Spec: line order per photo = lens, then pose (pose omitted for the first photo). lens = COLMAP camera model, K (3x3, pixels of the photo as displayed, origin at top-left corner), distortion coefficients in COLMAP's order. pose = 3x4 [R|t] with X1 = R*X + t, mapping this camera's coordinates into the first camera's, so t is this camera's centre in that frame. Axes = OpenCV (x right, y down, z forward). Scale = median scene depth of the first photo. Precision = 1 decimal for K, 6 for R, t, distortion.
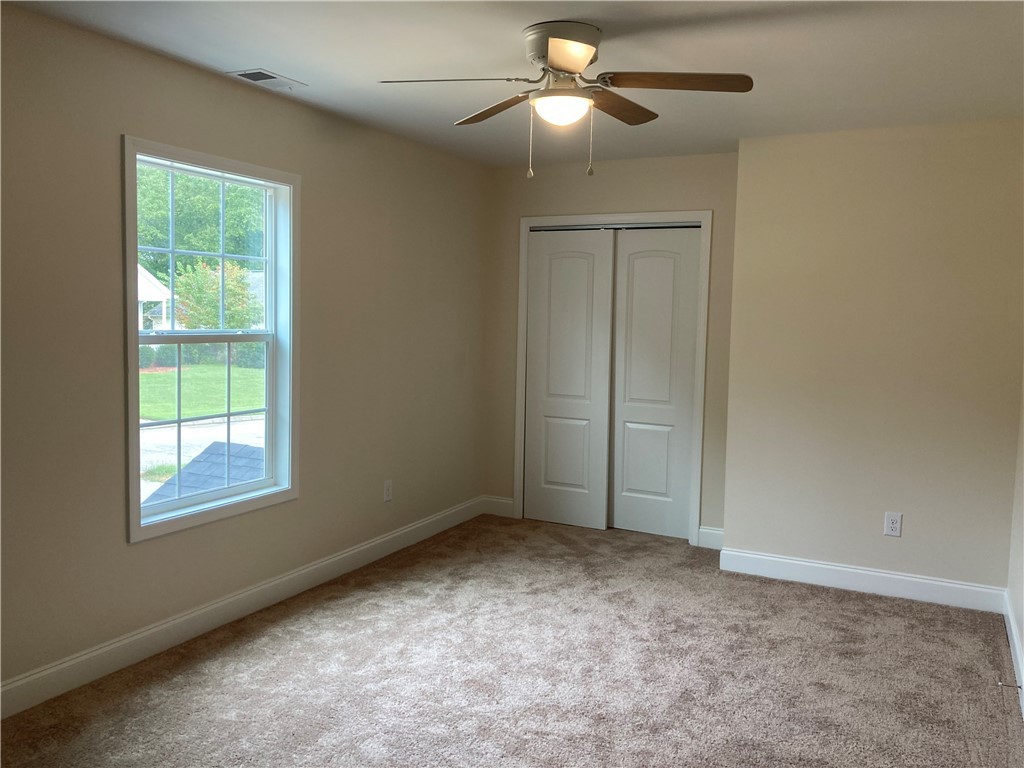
lens RADIAL K [[836.7, 0, 540.9], [0, 836.7, 386.2], [0, 0, 1]] dist [0.039538, -0.036112]
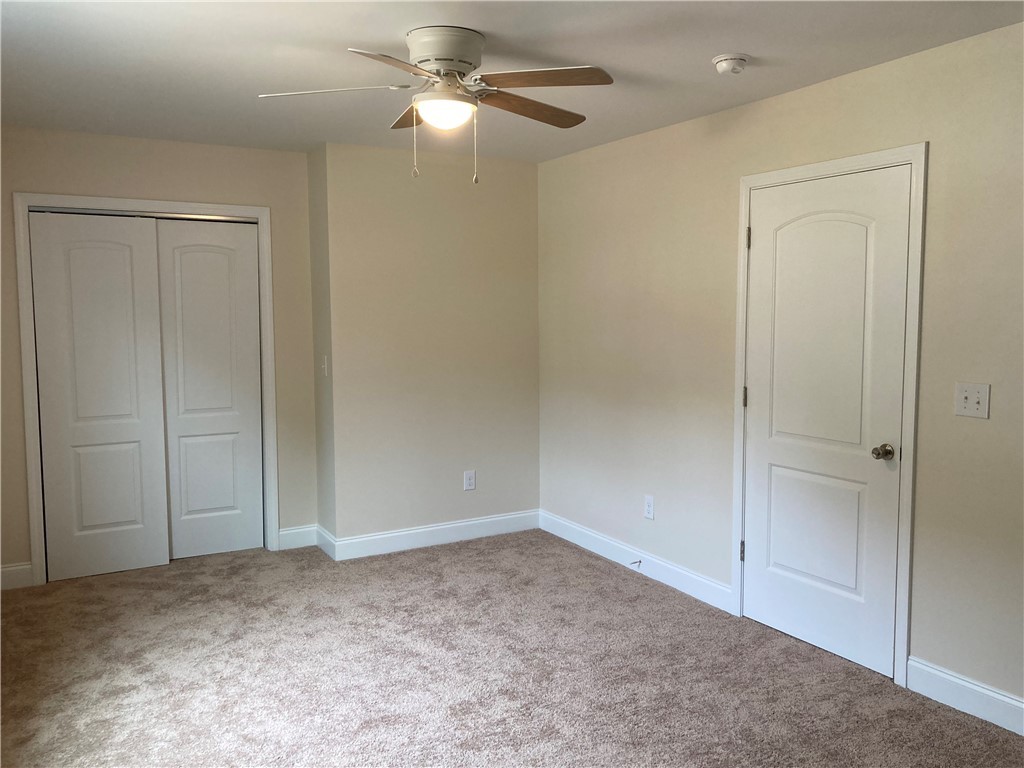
lens RADIAL K [[836.7, 0, 508.6], [0, 836.7, 378.8], [0, 0, 1]] dist [0.039538, -0.036112]
pose [[0.567886, -0.094985, 0.817608, -0.534159], [0.095681, 0.994203, 0.049044, -0.036599], [-0.817527, 0.050378, 0.573682, 0.254560]]
